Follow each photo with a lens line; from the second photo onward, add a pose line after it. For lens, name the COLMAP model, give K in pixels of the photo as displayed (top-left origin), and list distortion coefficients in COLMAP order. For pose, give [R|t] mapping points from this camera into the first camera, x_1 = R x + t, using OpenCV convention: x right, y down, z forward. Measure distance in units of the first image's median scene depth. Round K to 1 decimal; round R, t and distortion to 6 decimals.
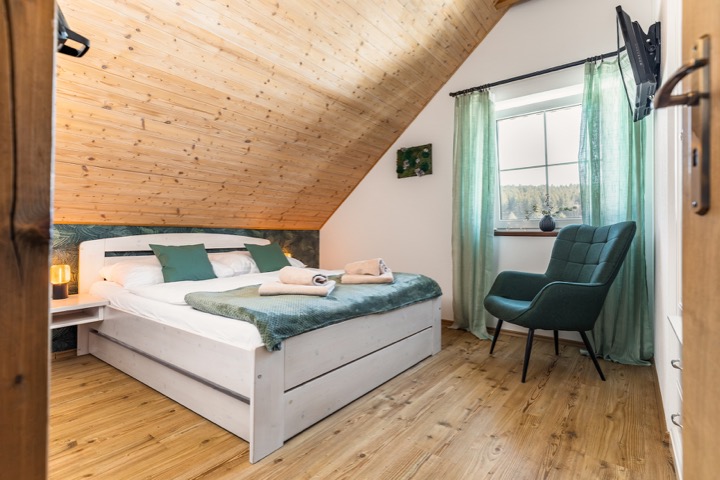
lens RADIAL K [[359.4, 0, 360.0], [0, 359.4, 240.0], [0, 0, 1]] dist [-0.001701, 0.000076]
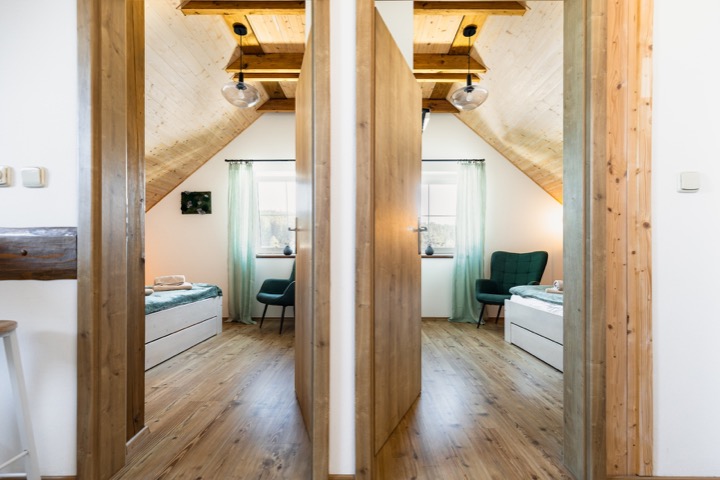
lens RADIAL K [[344.1, 0, 377.1], [0, 344.1, 254.8], [0, 0, 1]] dist [-0.000681, -0.000121]
pose [[0.770758, 0.002464, 0.637124, -0.165178], [0.010146, 0.999818, -0.016141, 0.002084], [-0.637048, 0.018905, 0.770593, -0.464507]]
